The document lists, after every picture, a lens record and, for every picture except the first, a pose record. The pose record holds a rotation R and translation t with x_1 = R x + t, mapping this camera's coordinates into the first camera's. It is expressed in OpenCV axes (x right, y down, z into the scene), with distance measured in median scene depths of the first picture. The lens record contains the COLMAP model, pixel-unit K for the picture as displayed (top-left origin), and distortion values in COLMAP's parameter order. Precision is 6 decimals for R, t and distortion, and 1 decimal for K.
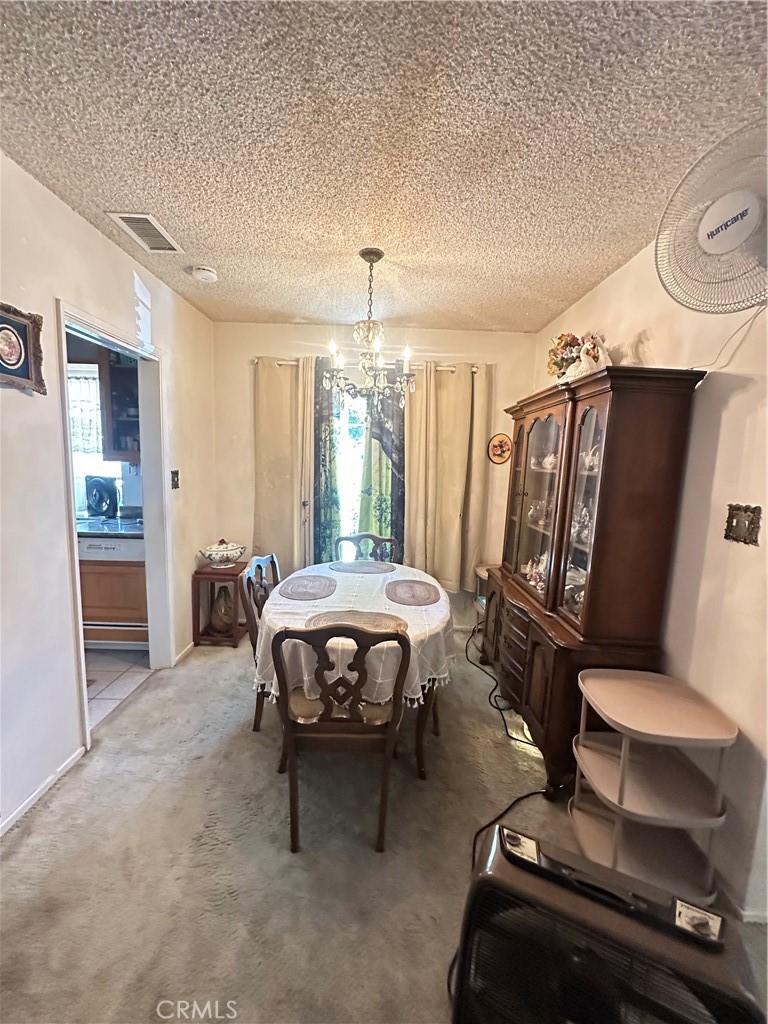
lens RADIAL K [[410.7, 0, 387.7], [0, 410.7, 512.2], [0, 0, 1]] dist [-0.001434, -0.000189]
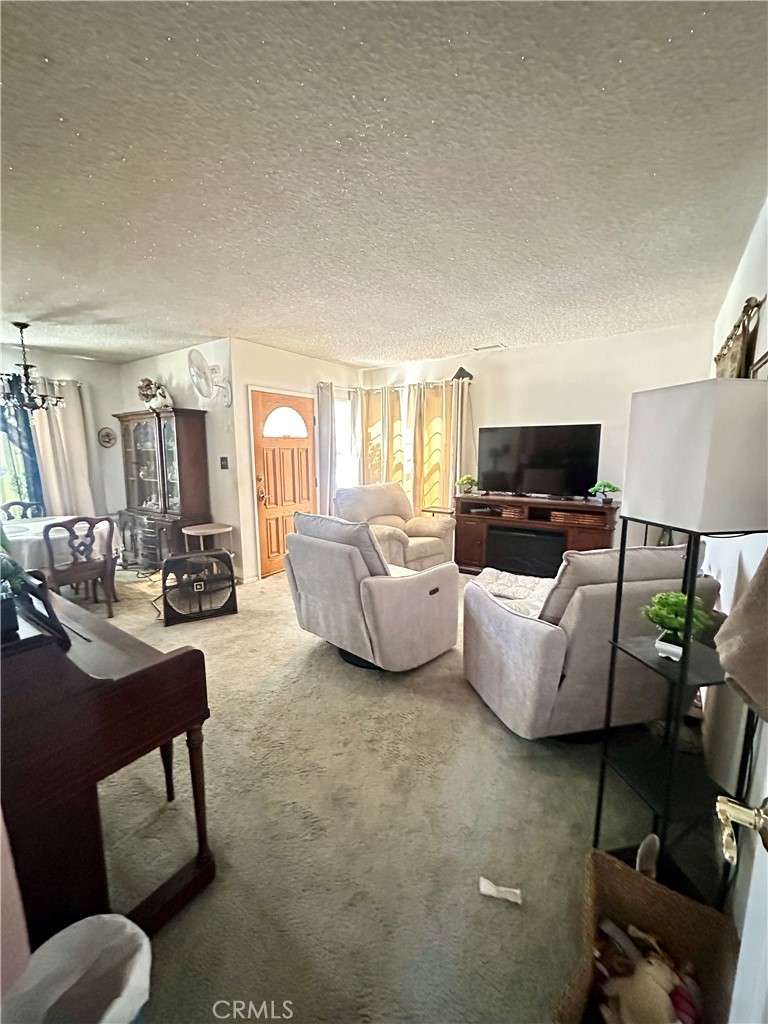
lens RADIAL K [[410.7, 0, 385.5], [0, 410.7, 511.1], [0, 0, 1]] dist [-0.001434, -0.000189]
pose [[0.568155, -0.152523, 0.808664, -0.744228], [0.119780, 0.987536, 0.102105, 0.154016], [-0.814158, 0.038850, 0.579342, -1.307003]]
